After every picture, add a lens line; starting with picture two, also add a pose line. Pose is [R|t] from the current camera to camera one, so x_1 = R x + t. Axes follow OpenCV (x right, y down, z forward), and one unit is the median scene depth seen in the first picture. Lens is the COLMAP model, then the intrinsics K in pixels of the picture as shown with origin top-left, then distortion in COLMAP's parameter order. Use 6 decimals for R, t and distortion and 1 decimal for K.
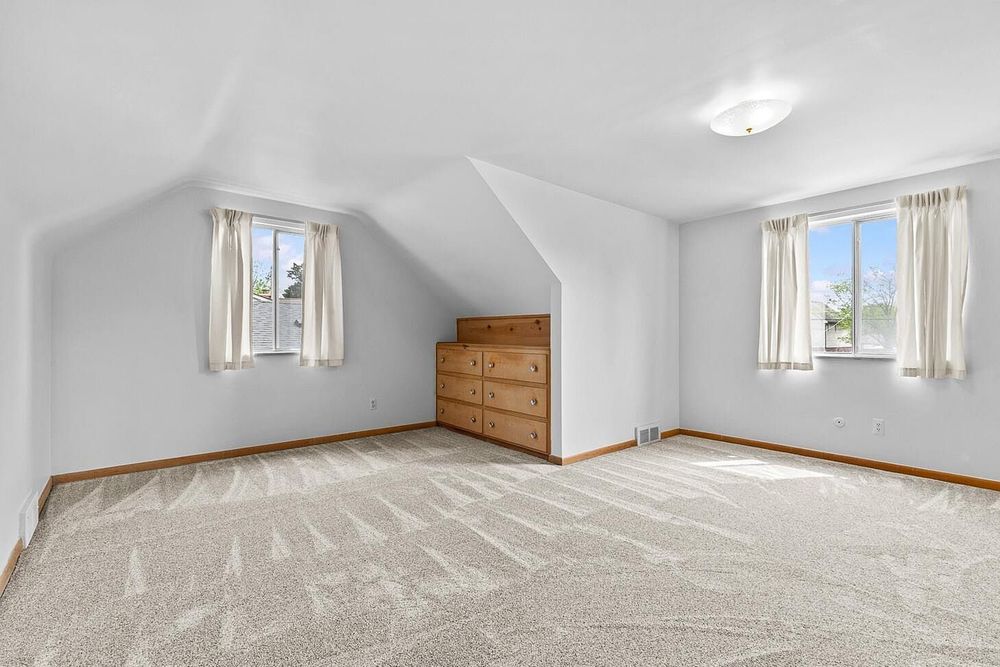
lens RADIAL K [[442.9, 0, 515.7], [0, 442.9, 338.0], [0, 0, 1]] dist [0.002002, -0.000295]
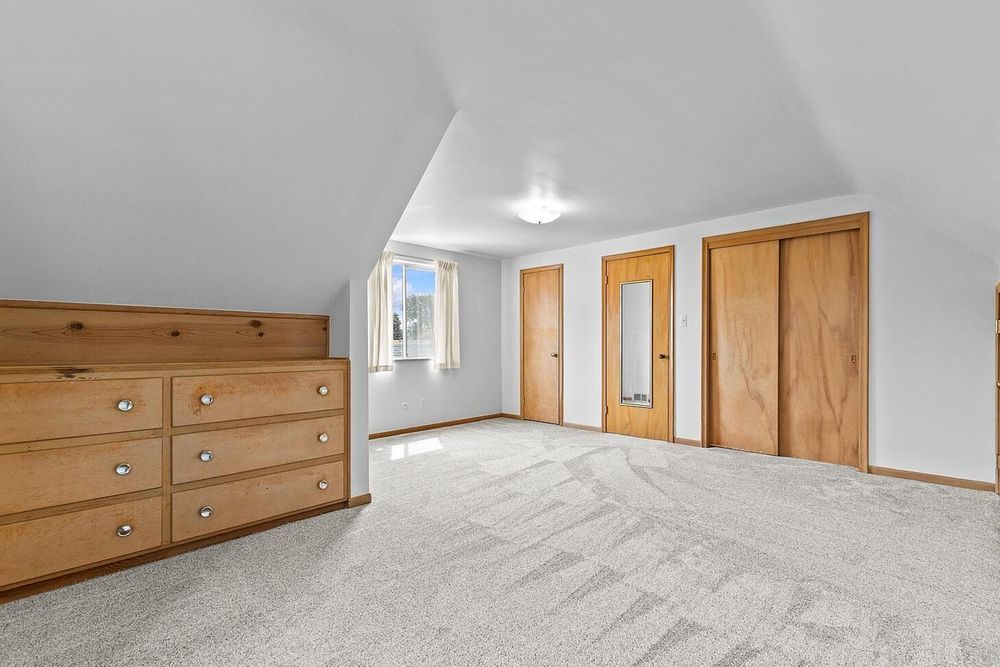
lens RADIAL K [[469.7, 0, 503.3], [0, 469.7, 346.8], [0, 0, 1]] dist [0.001924, 0.000115]
pose [[-0.112474, -0.006420, 0.993634, -0.714246], [0.006738, 0.999951, 0.007224, -0.005915], [-0.993632, 0.007508, -0.112425, 0.767820]]
